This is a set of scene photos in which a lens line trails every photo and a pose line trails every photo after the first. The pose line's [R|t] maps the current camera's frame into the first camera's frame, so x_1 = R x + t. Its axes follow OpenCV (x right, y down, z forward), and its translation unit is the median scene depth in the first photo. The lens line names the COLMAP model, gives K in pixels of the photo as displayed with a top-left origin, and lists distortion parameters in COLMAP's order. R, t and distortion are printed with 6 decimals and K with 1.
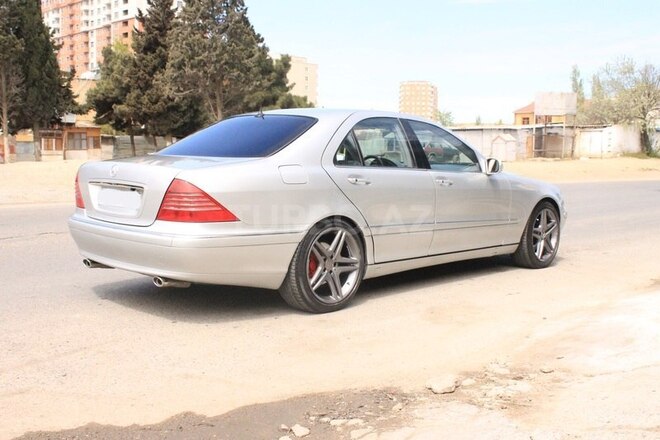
lens RADIAL K [[739.8, 0, 330.0], [0, 739.8, 220.0], [0, 0, 1]] dist [-0.097595, -0.002487]
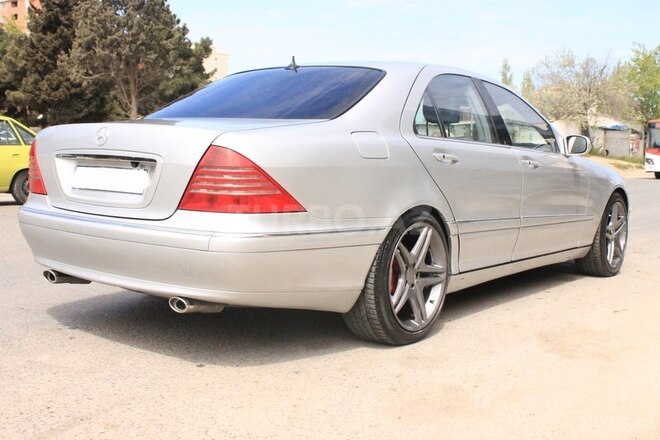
lens RADIAL K [[784.9, 0, 330.0], [0, 784.9, 220.0], [0, 0, 1]] dist [-0.080181, 0.056955]
pose [[0.993232, 0.000476, 0.116146, -0.026897], [-0.000152, 0.999996, -0.002798, 0.001592], [-0.116147, 0.002761, 0.993228, 0.043997]]
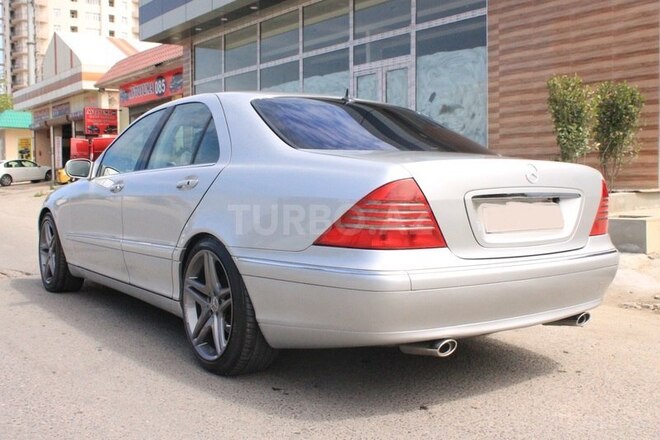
lens RADIAL K [[696.2, 0, 330.0], [0, 696.2, 220.0], [0, 0, 1]] dist [-0.104329, 0.007091]
pose [[0.148103, -0.075834, 0.986060, -0.142795], [0.098021, 0.993272, 0.061666, -0.012738], [-0.984102, 0.087521, 0.154540, 0.170521]]
